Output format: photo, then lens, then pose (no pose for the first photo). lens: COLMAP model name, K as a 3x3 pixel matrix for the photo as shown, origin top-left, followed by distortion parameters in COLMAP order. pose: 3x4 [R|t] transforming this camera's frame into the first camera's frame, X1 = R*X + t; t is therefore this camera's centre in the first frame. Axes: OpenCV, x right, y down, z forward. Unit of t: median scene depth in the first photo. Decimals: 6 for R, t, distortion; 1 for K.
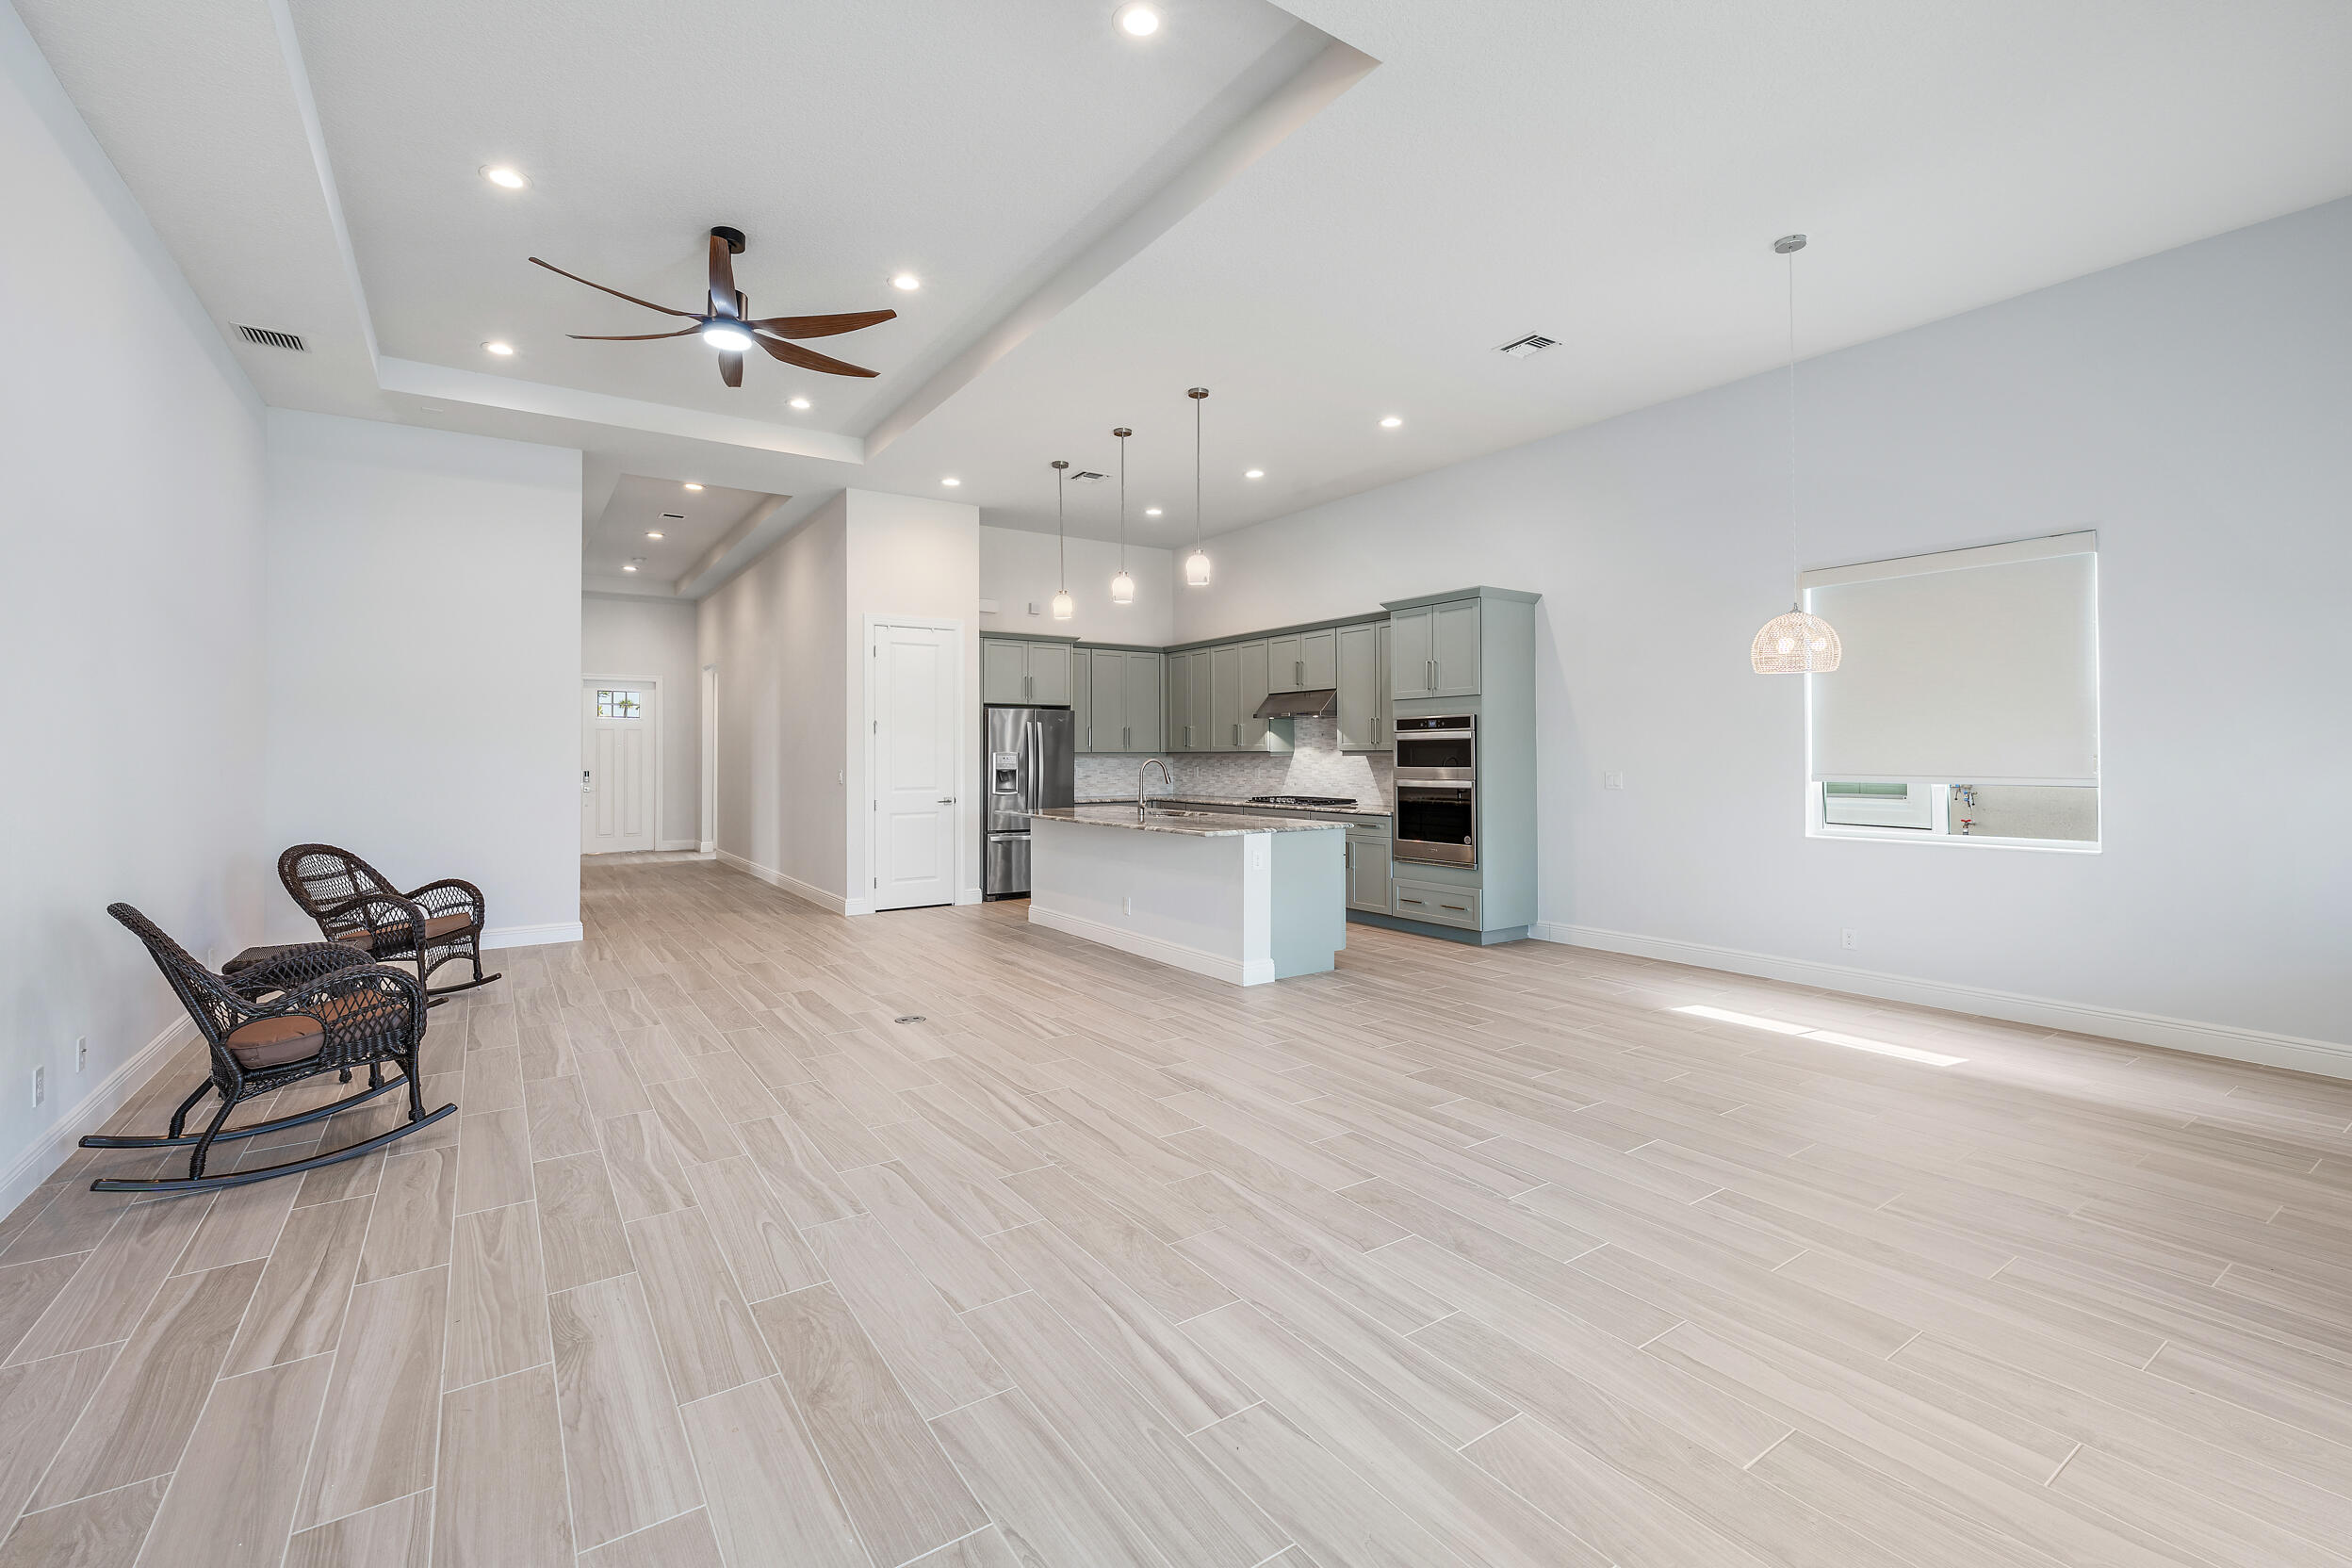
lens RADIAL K [[1012.3, 0, 1176.8], [0, 1012.3, 764.6], [0, 0, 1]] dist [0.002036, 0.000062]
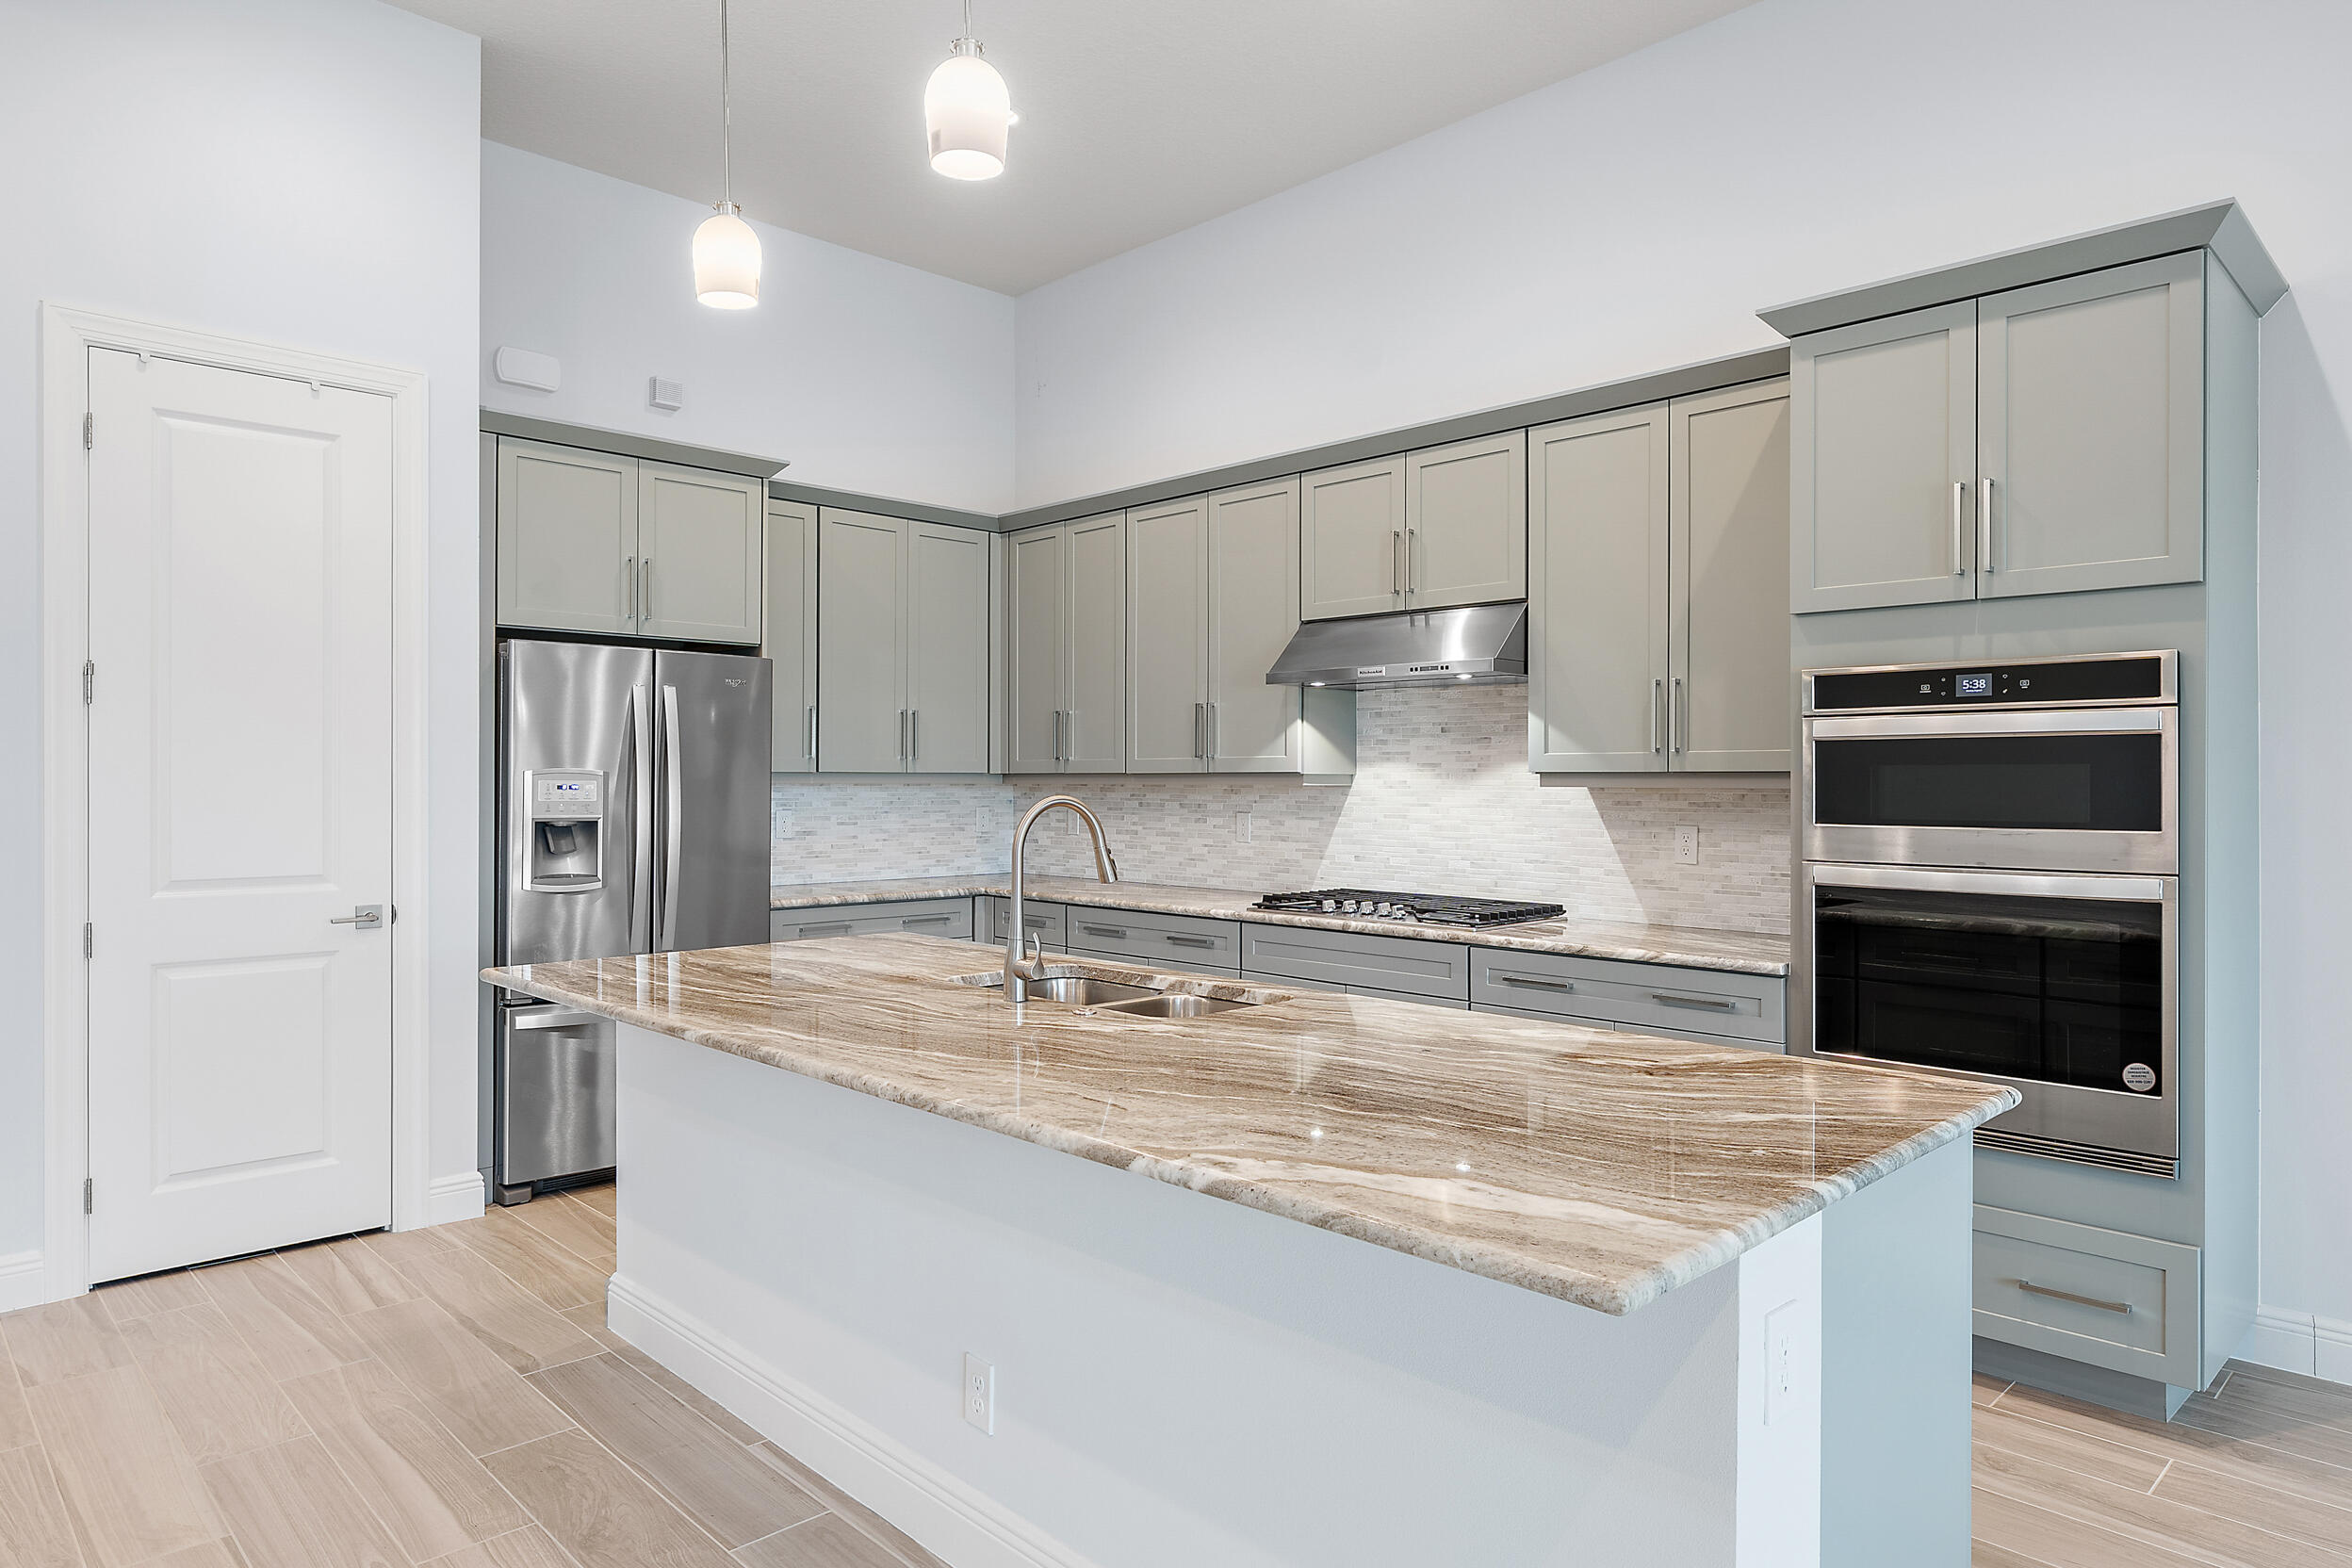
lens RADIAL K [[1423.4, 0, 1180.3], [0, 1423.4, 787.7], [0, 0, 1]] dist [0.004878, 0.001869]
pose [[0.984716, 0.005326, 0.174084, -0.046955], [-0.004687, 0.999981, -0.004078, -0.005168], [-0.174102, 0.003200, 0.984722, 0.485965]]
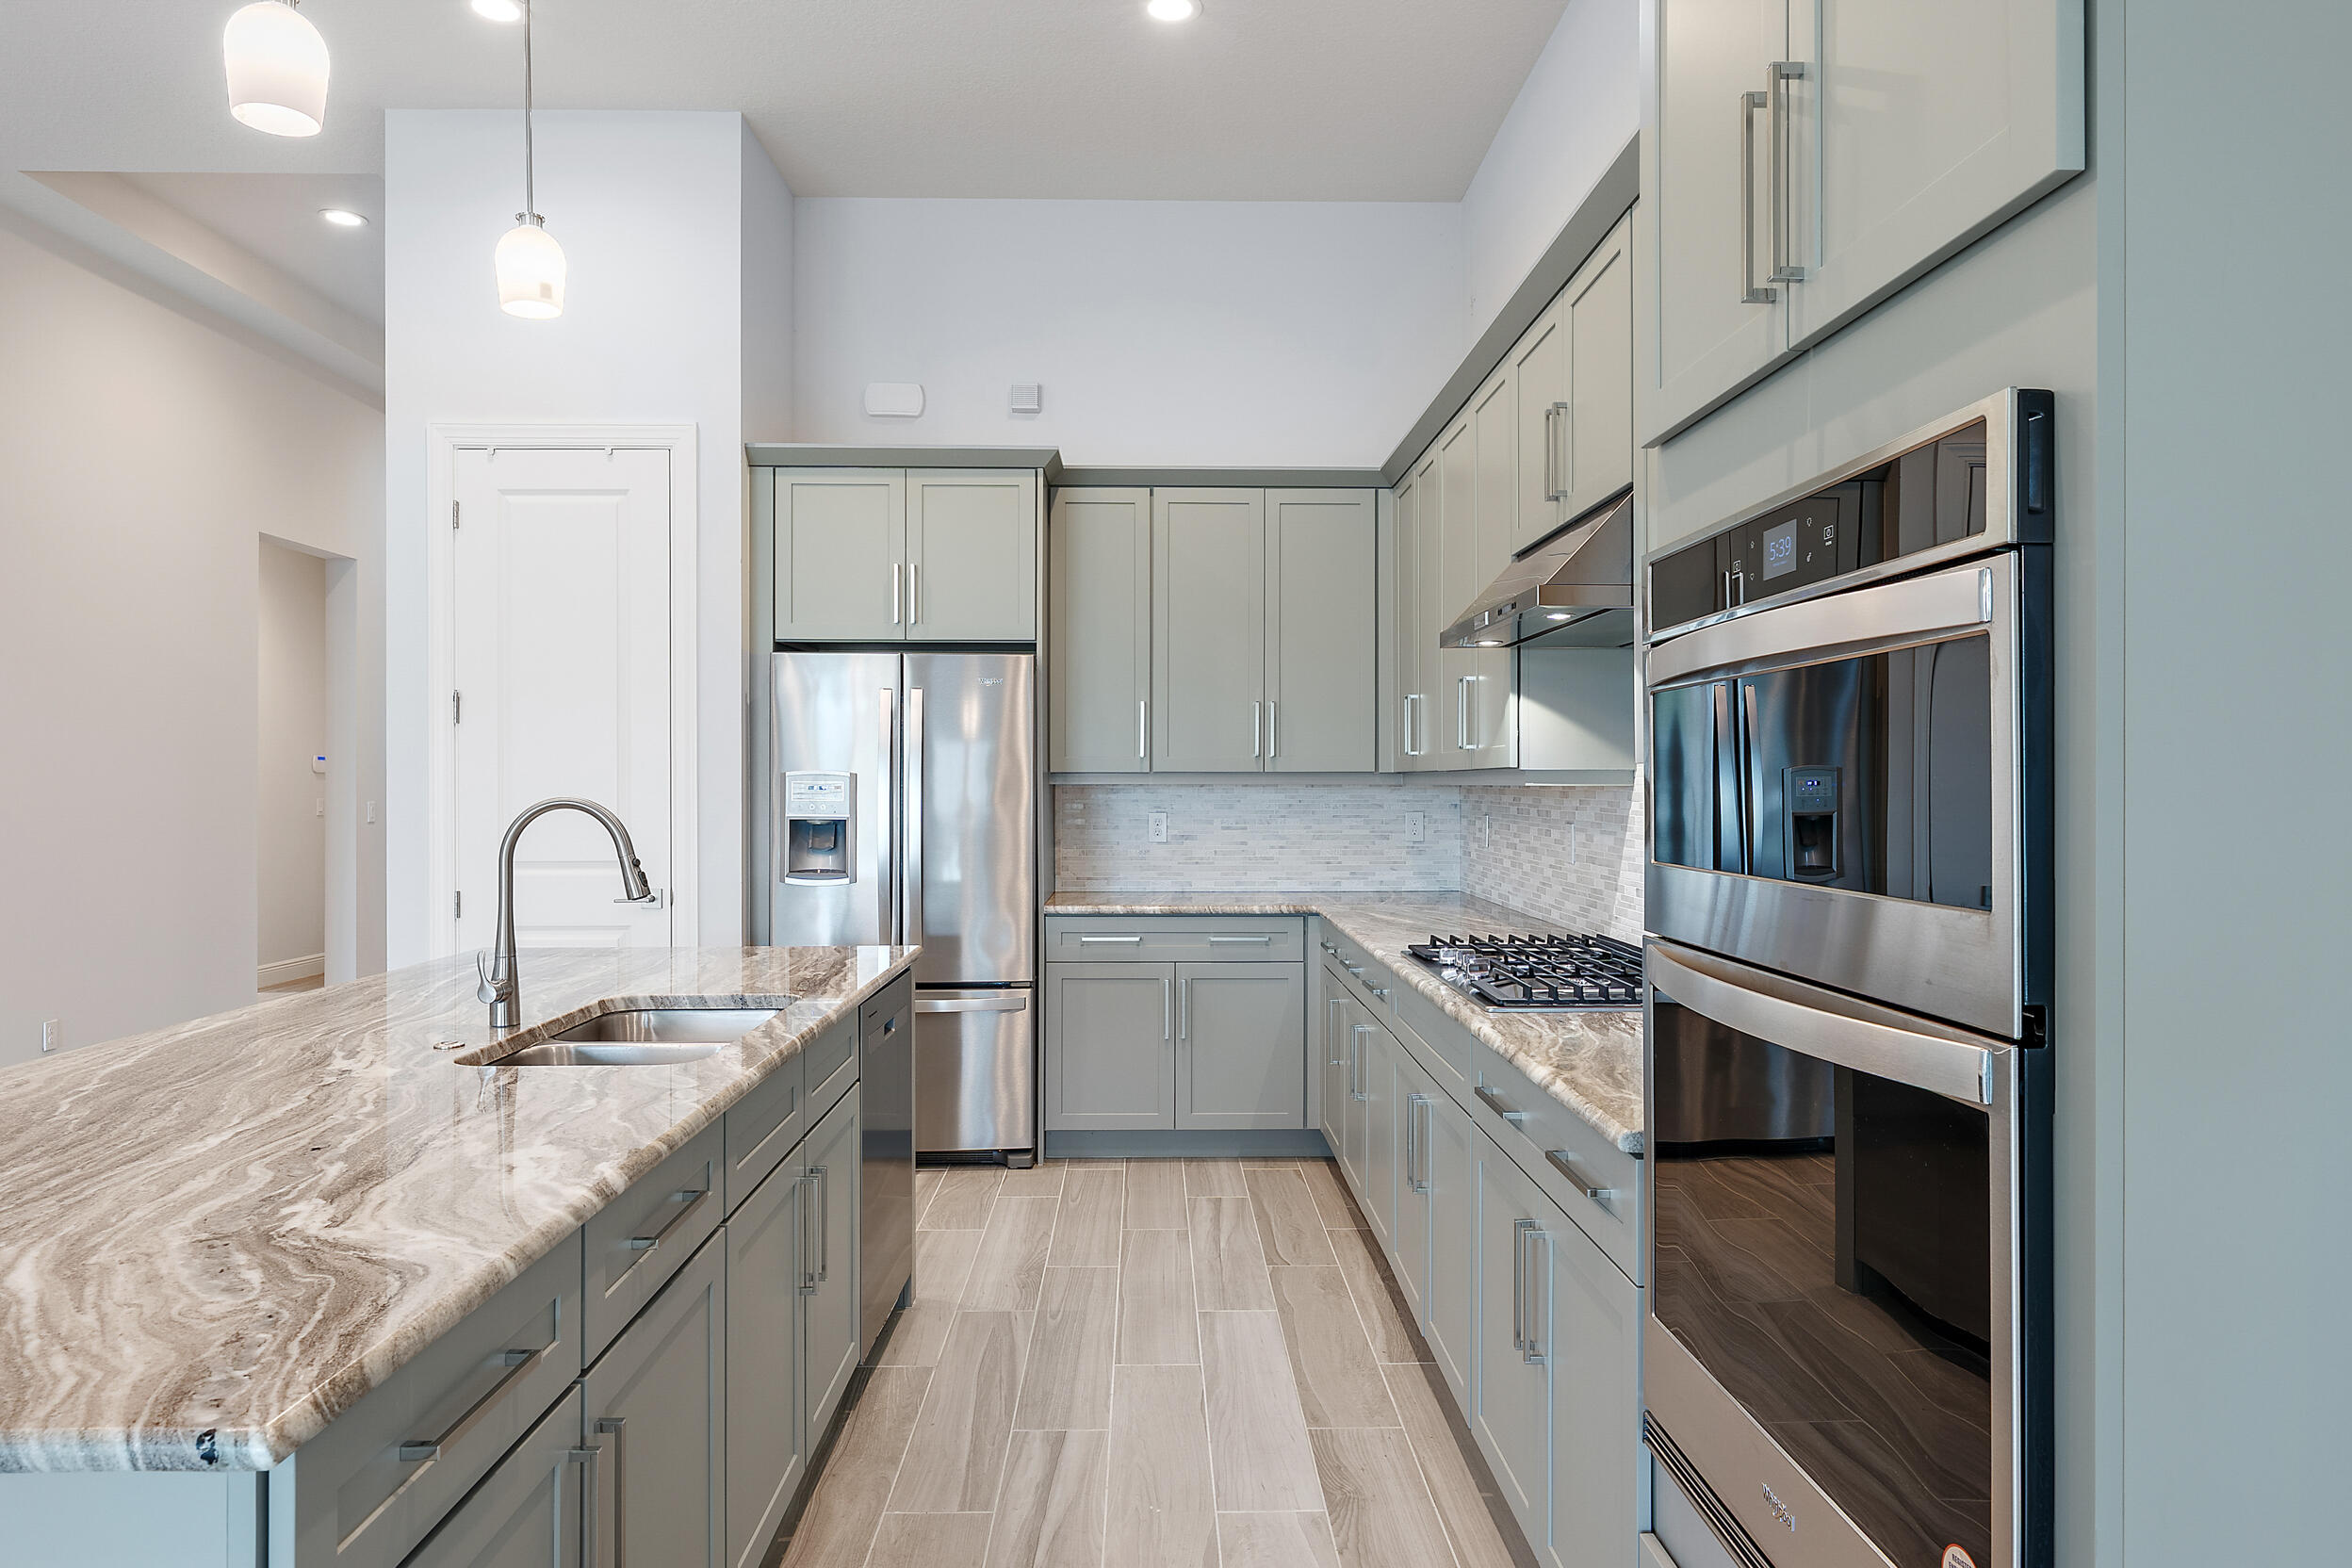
lens RADIAL K [[1449.6, 0, 1183.5], [0, 1449.6, 790.3], [0, 0, 1]] dist [0.000752, -0.000106]
pose [[0.842857, 0.006179, -0.538102, 0.228365], [-0.006945, 0.999976, 0.000604, -0.006855], [0.538093, 0.003228, 0.842879, 0.630069]]
